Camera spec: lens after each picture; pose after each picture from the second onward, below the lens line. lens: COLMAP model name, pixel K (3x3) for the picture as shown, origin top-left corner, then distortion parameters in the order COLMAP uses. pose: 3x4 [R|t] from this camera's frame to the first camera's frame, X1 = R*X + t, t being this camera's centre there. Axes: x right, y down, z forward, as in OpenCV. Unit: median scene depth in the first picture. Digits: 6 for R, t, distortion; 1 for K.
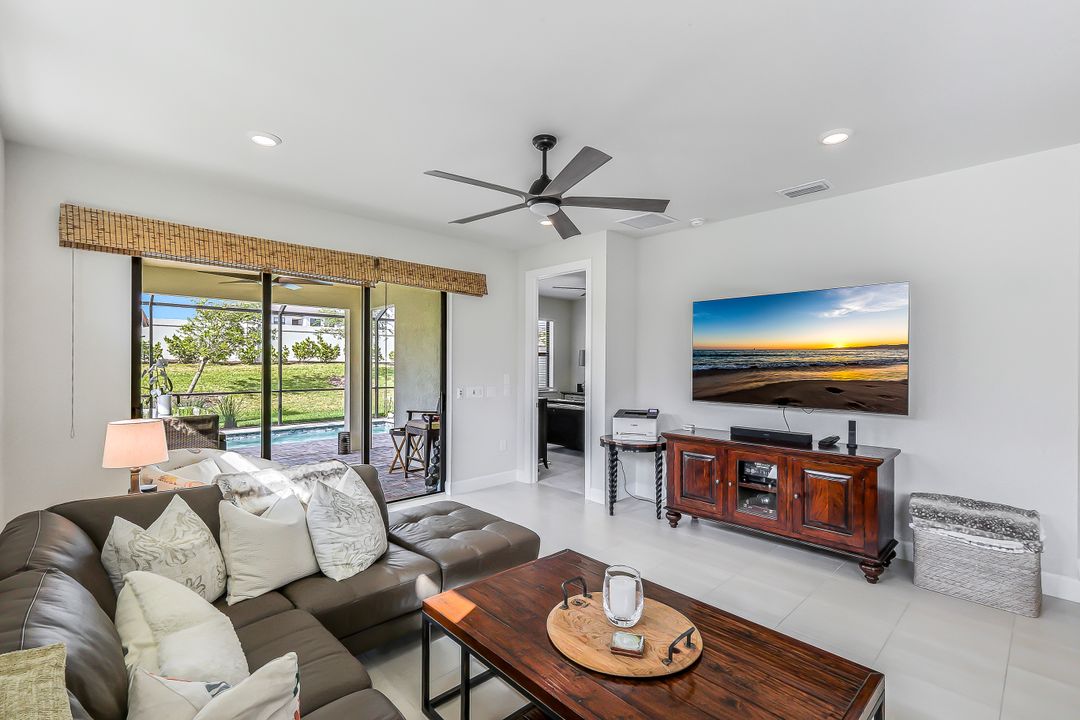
lens RADIAL K [[491.8, 0, 541.7], [0, 491.8, 363.9], [0, 0, 1]] dist [0.000964, 0.000174]
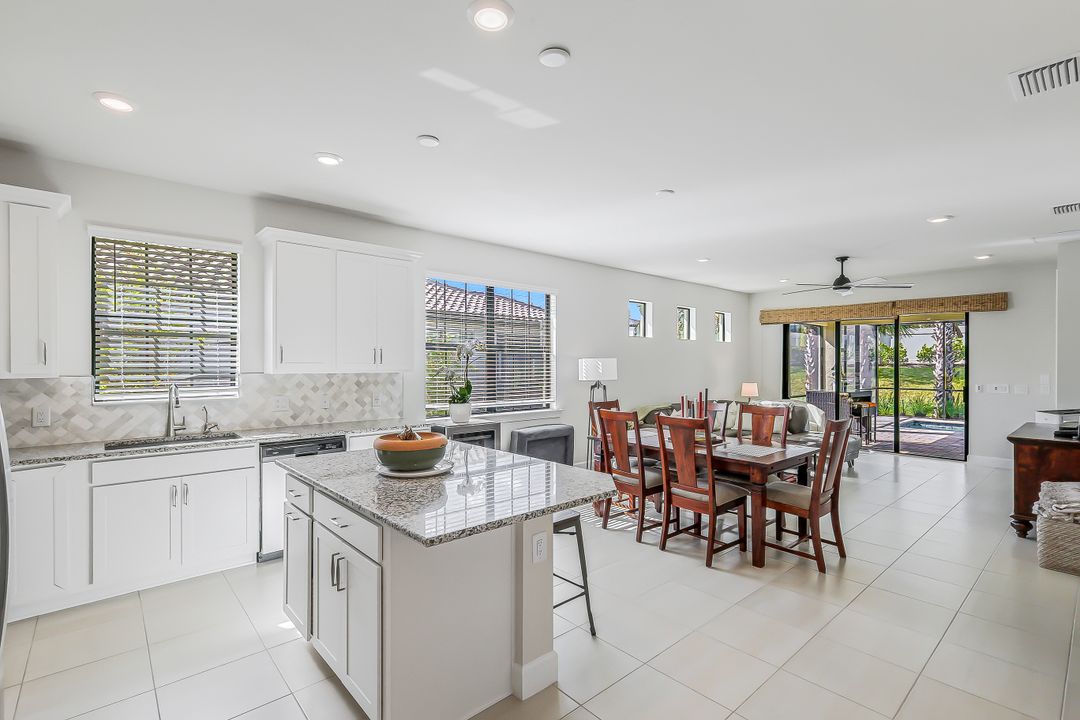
lens RADIAL K [[491.8, 0, 541.7], [0, 491.8, 363.9], [0, 0, 1]] dist [0.000964, 0.000174]
pose [[-0.037848, -0.006904, -0.999260, 1.174104], [-0.002435, 0.999974, -0.006816, 0.006989], [0.999281, 0.002176, -0.037864, -0.100658]]
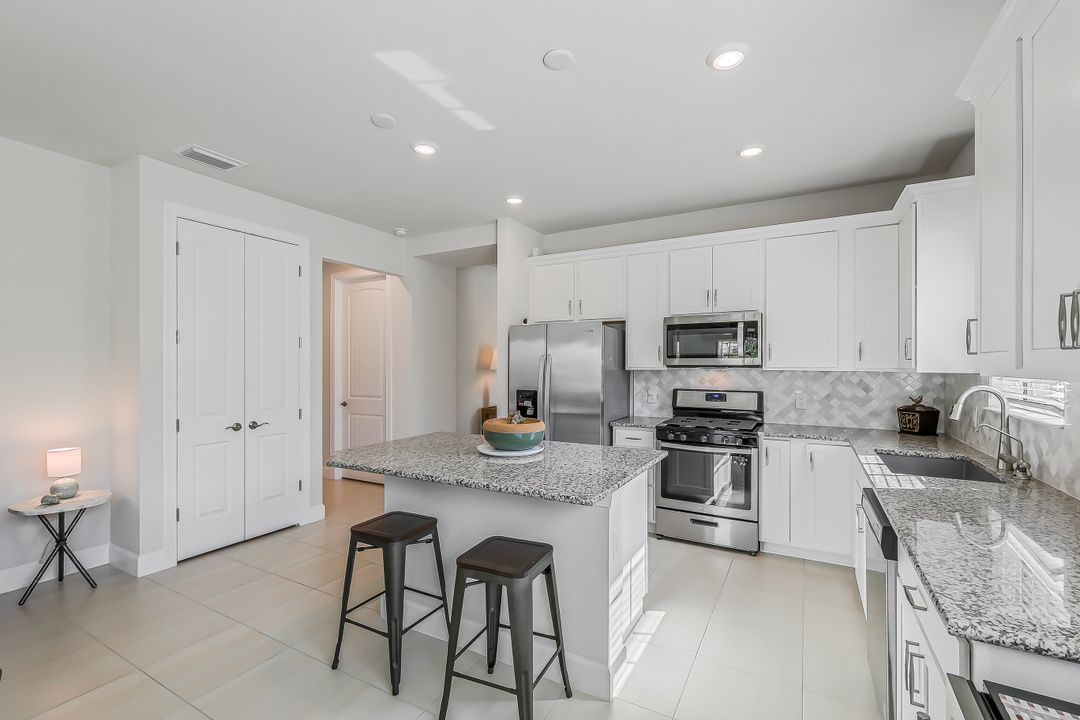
lens RADIAL K [[470.9, 0, 540.0], [0, 470.9, 360.0], [0, 0, 1]] dist [0.001202, -0.000283]
pose [[-0.290168, -0.000555, 0.956976, 0.254629], [0.000473, 1.000000, 0.000723, 0.004711], [-0.956976, 0.000663, -0.290168, -0.120972]]
